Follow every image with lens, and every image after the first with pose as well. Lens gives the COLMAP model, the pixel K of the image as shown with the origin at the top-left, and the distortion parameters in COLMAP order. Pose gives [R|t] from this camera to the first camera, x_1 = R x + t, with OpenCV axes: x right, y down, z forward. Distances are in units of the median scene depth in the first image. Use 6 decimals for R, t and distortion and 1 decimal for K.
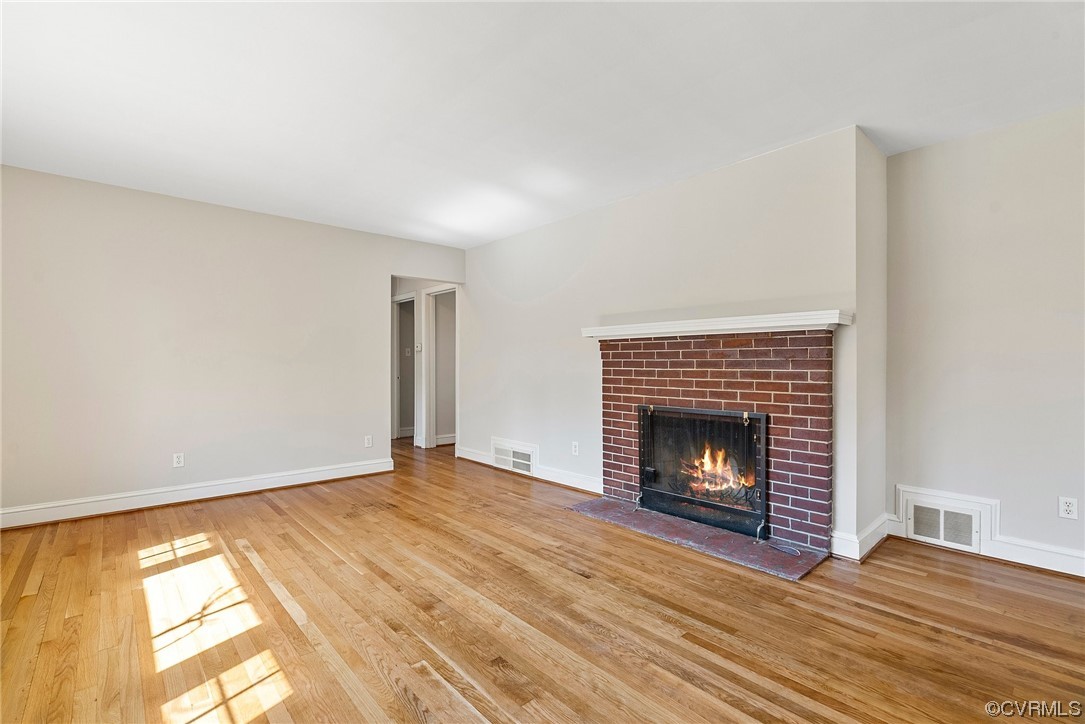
lens RADIAL K [[483.7, 0, 554.9], [0, 483.7, 362.0], [0, 0, 1]] dist [-0.004213, 0.000325]
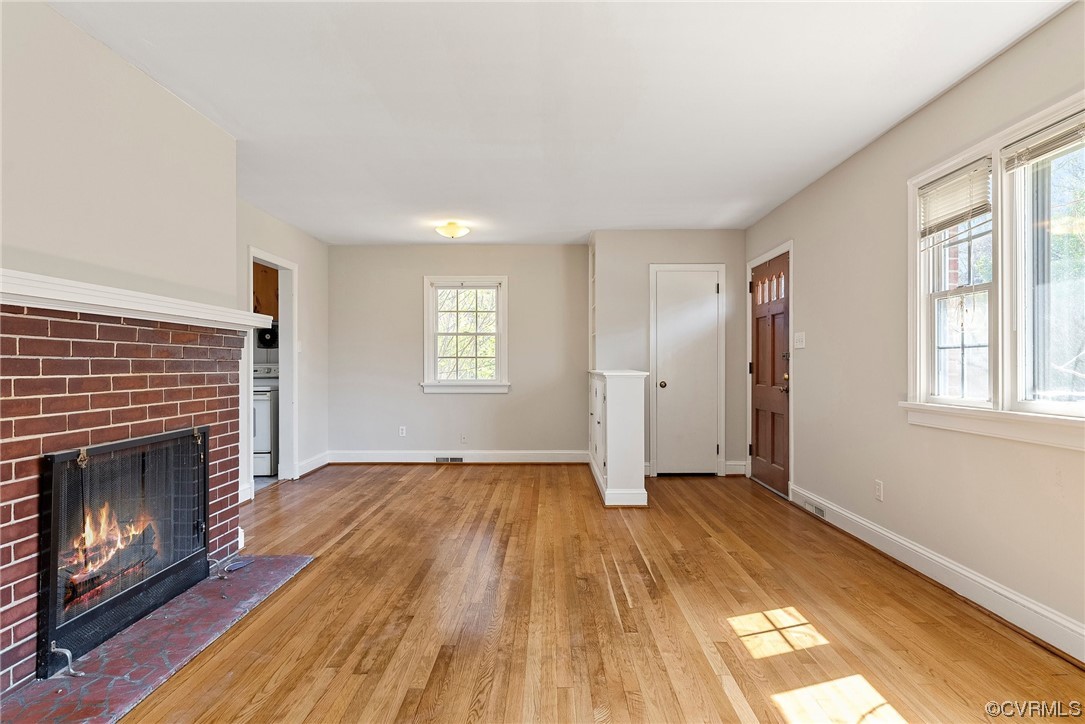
lens RADIAL K [[572.6, 0, 545.6], [0, 572.6, 365.7], [0, 0, 1]] dist [-0.003181, 0.000685]
pose [[-0.726772, 0.002434, 0.686875, -0.738069], [0.002657, 0.999996, -0.000732, 0.007540], [-0.686874, 0.001293, -0.726776, 1.461718]]
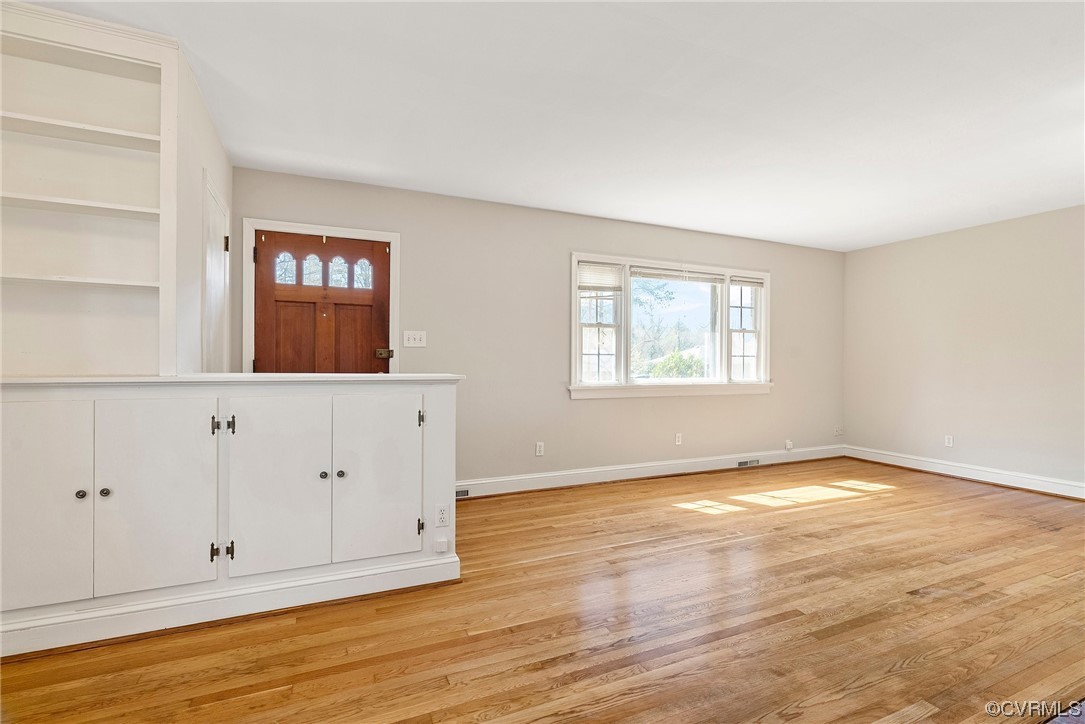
lens RADIAL K [[522.5, 0, 546.3], [0, 522.5, 360.9], [0, 0, 1]] dist [-0.007408, -0.000461]
pose [[-0.309489, -0.004614, -0.950892, 1.149020], [0.000101, 0.999988, -0.004885, 0.005887], [0.950903, -0.001608, -0.309485, 0.605392]]
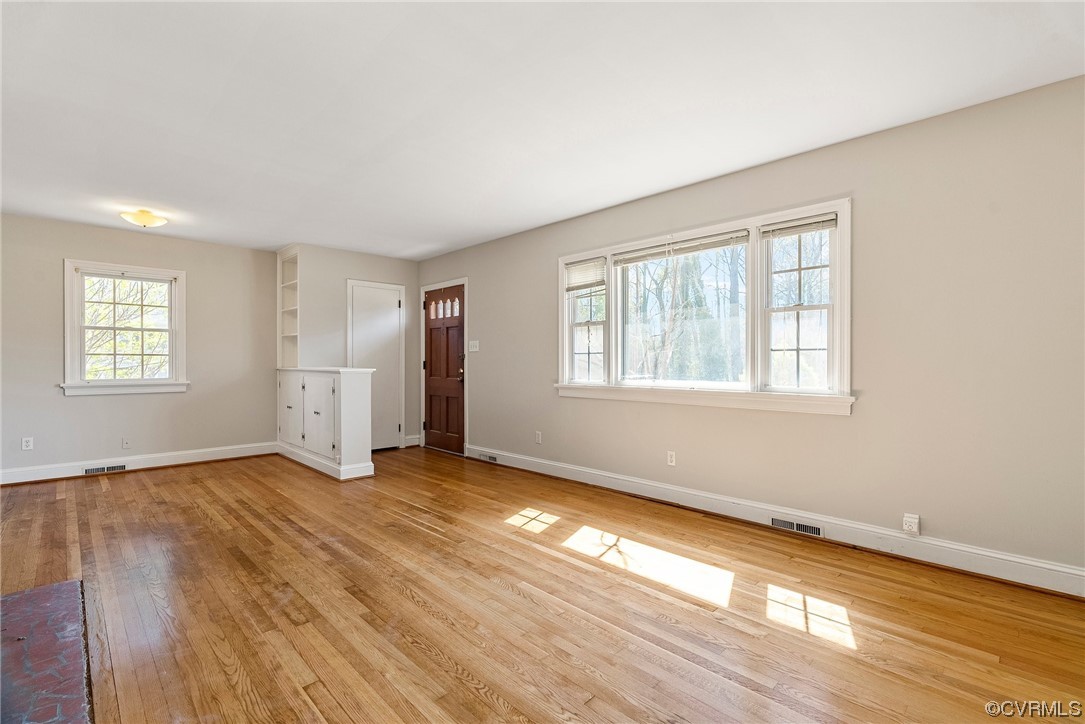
lens RADIAL K [[494.8, 0, 542.5], [0, 494.8, 362.0], [0, 0, 1]] dist [-0.000340, 0.000771]
pose [[-0.999841, 0.003241, -0.017562, -0.398412], [0.003272, 0.999993, -0.001728, 0.006932], [0.017557, -0.001785, -0.999844, 1.864722]]
